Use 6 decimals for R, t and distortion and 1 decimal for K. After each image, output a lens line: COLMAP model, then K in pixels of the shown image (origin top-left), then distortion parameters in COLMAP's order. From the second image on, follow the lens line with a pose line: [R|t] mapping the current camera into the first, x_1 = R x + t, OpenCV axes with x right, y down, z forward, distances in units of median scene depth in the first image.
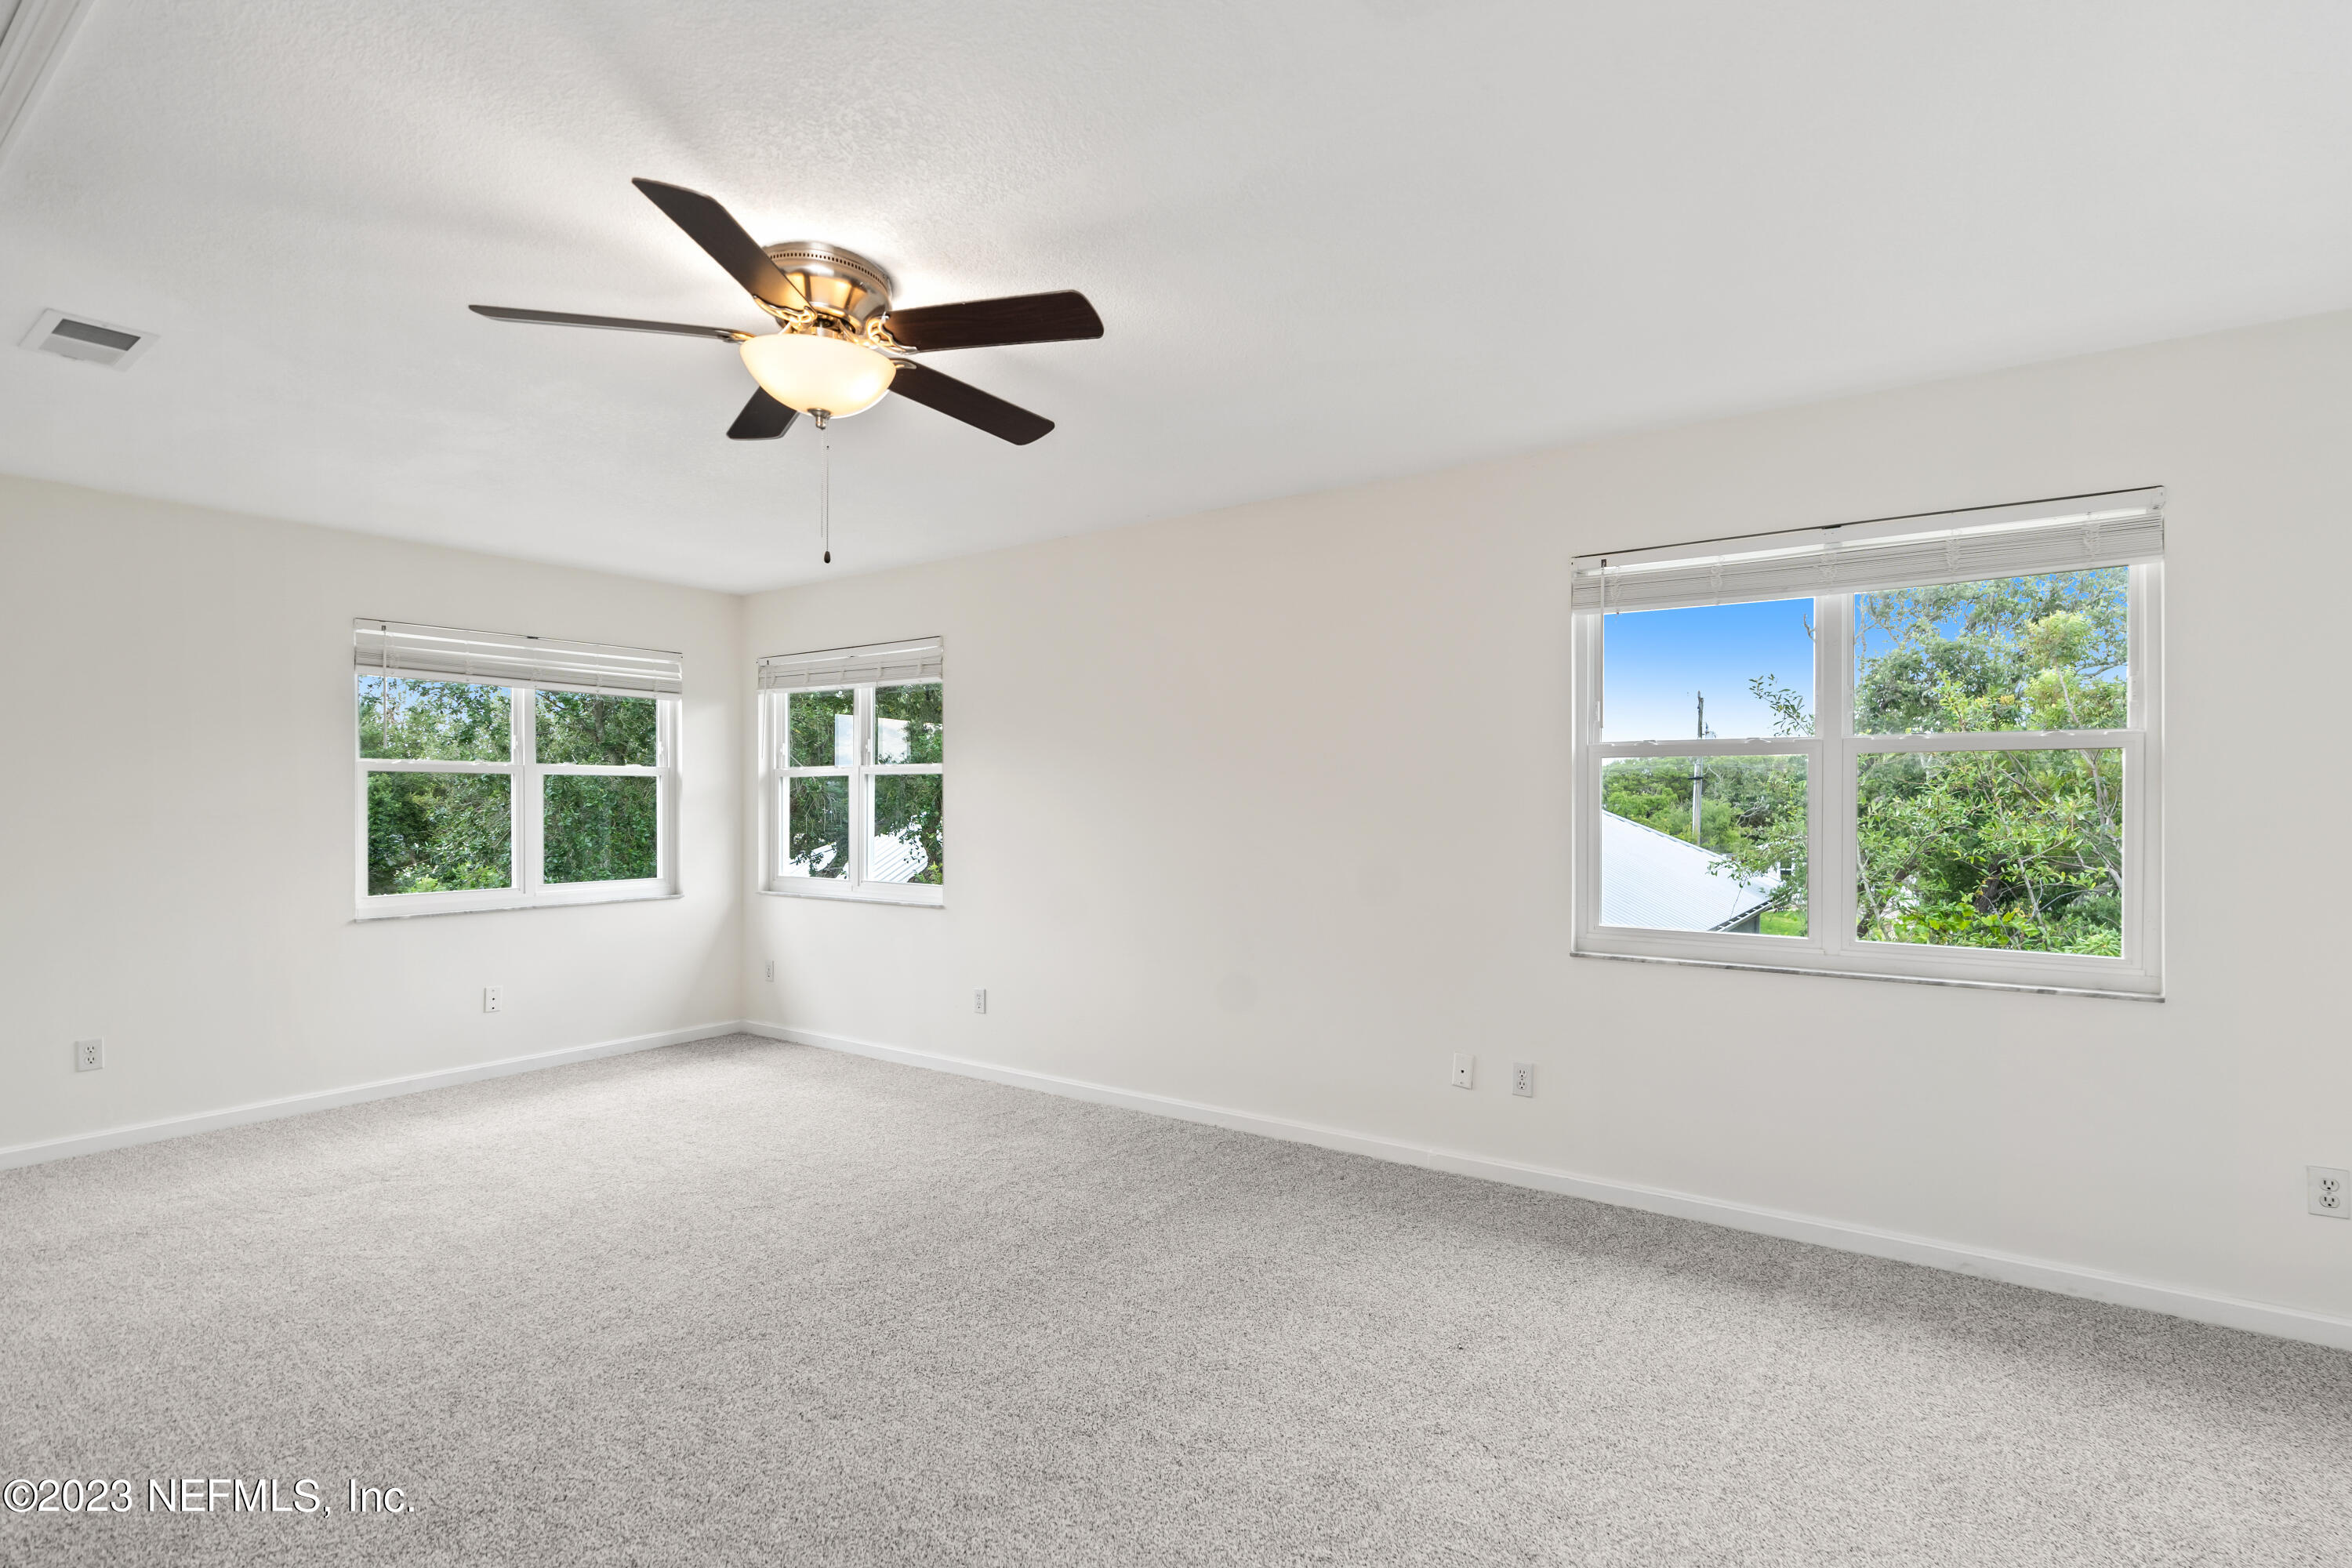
lens RADIAL K [[1087.9, 0, 1177.7], [0, 1087.9, 830.5], [0, 0, 1]] dist [-0.003168, 0.000085]
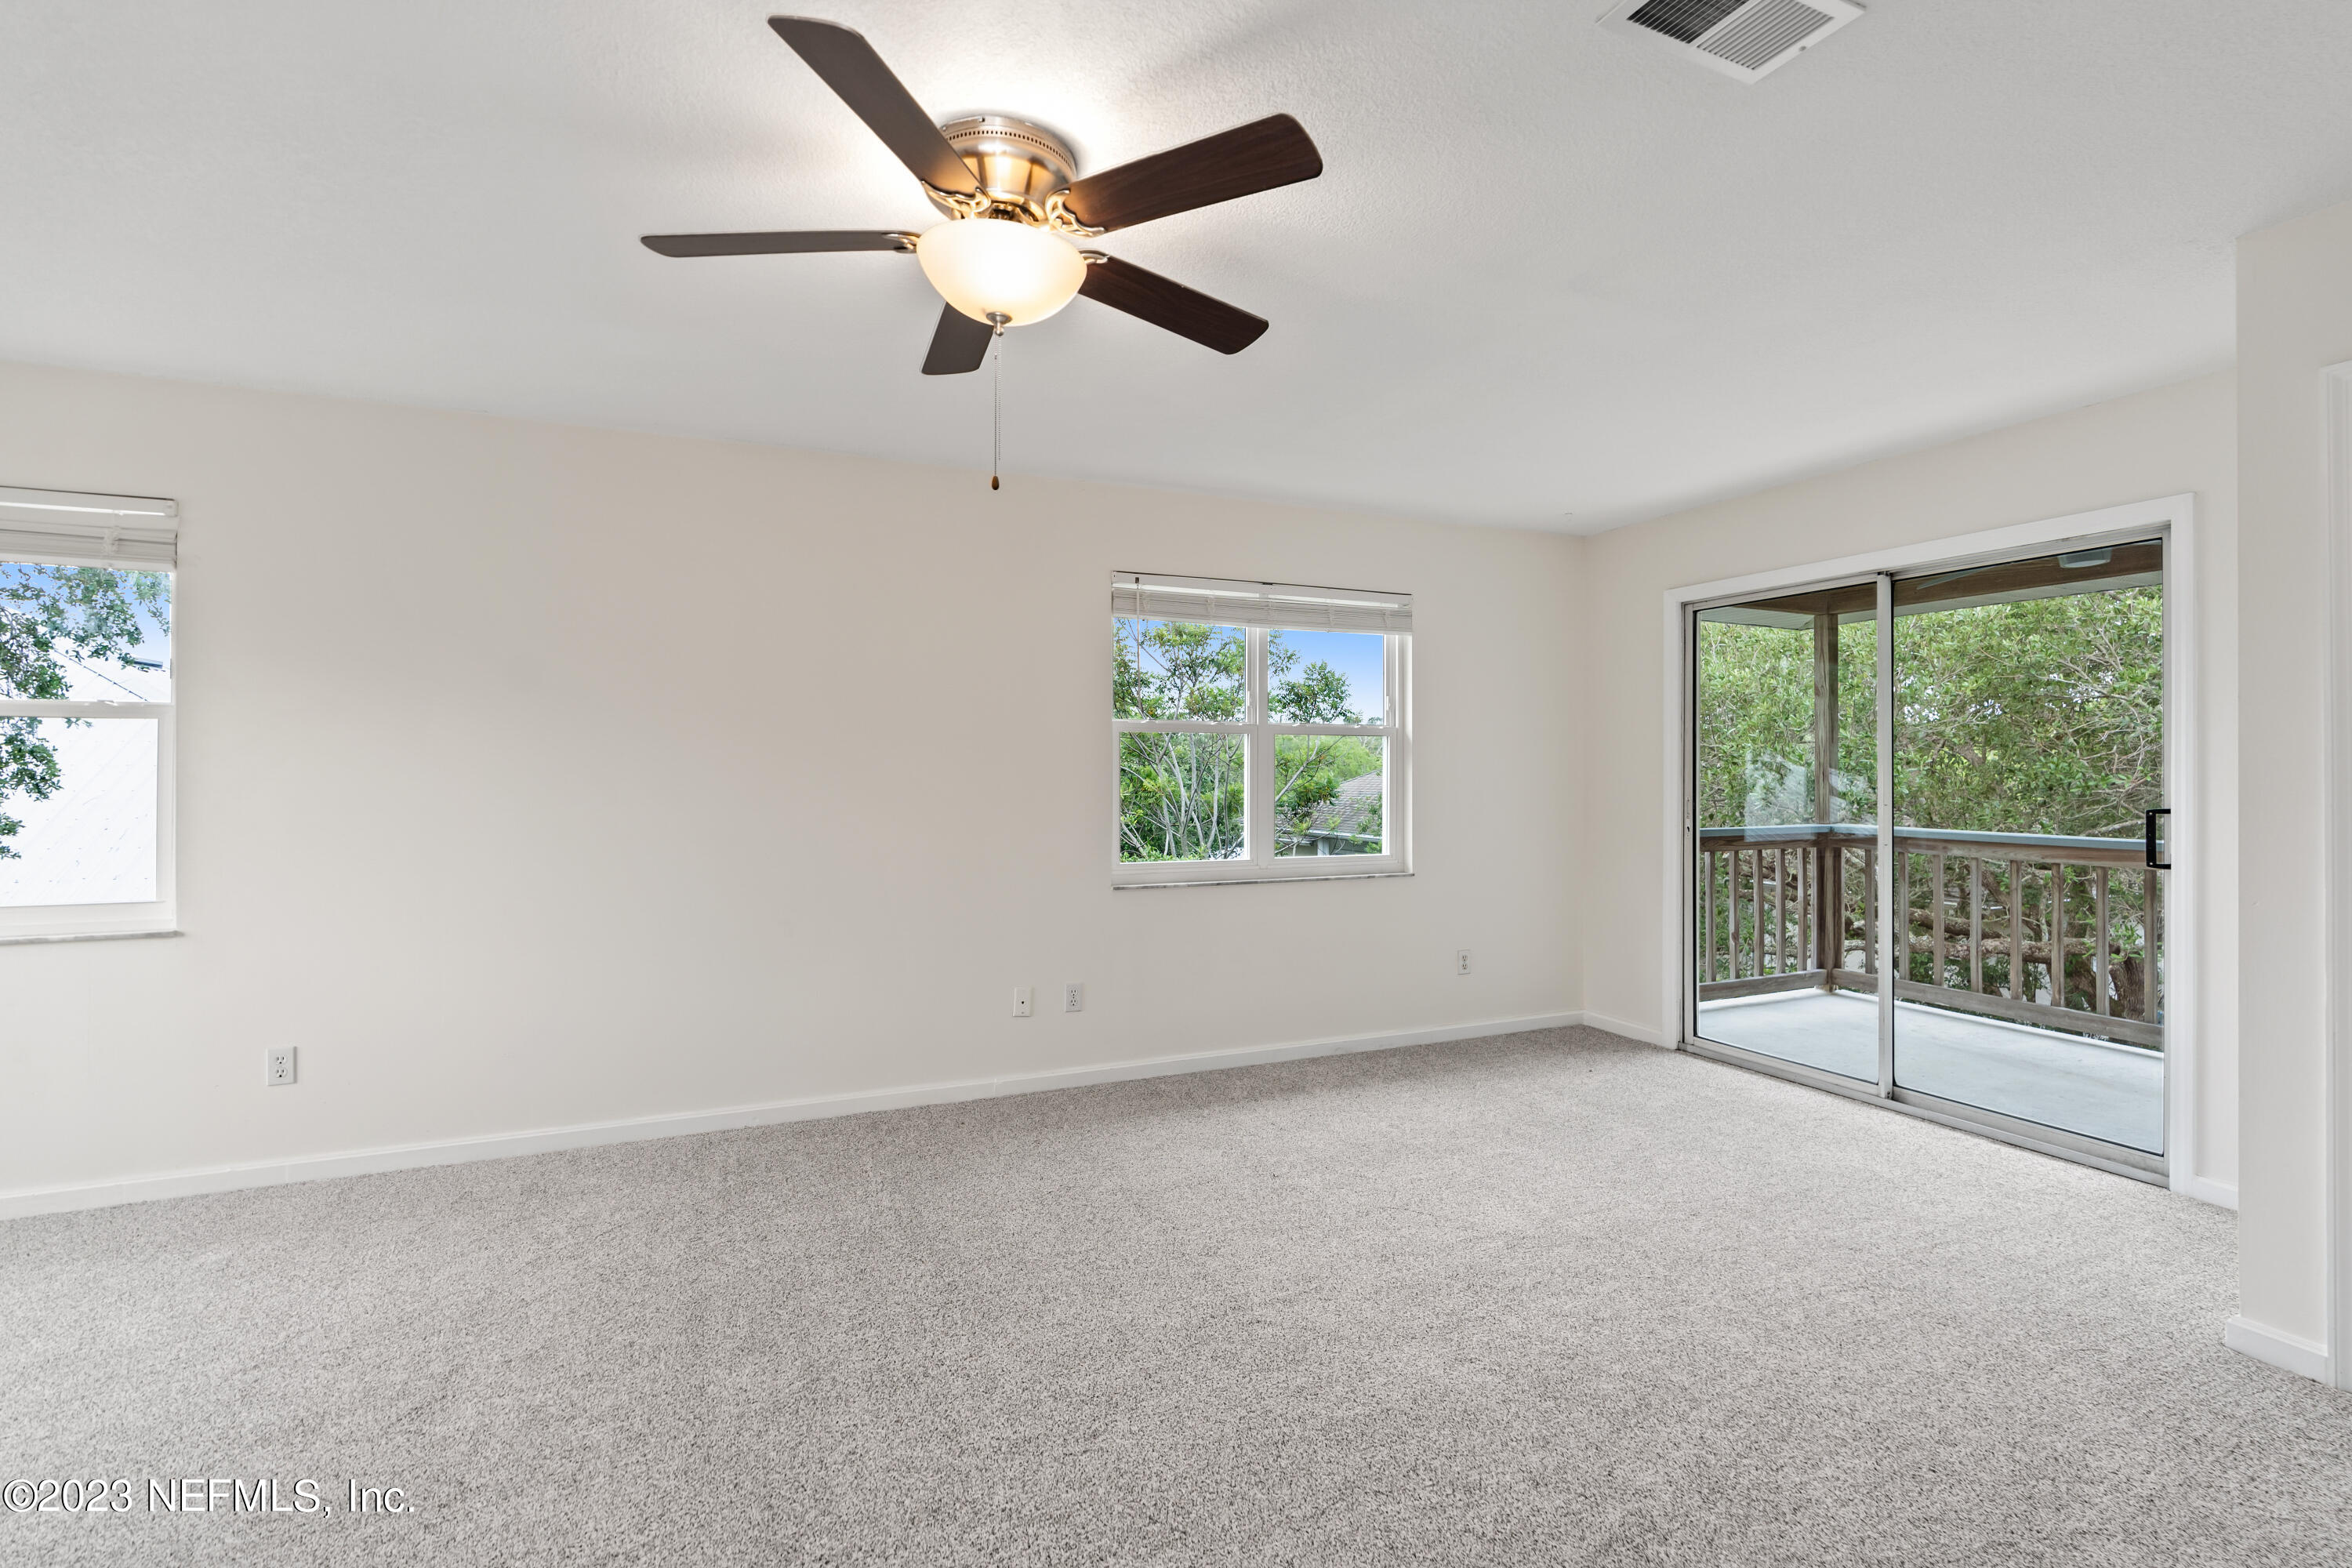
lens RADIAL K [[1090.2, 0, 1182.2], [0, 1090.2, 775.1], [0, 0, 1]] dist [-0.004838, 0.000770]
pose [[0.529686, -0.011327, 0.848118, -0.657082], [0.018097, 0.999834, 0.002050, -0.016884], [-0.848001, 0.014263, 0.529803, 0.266218]]
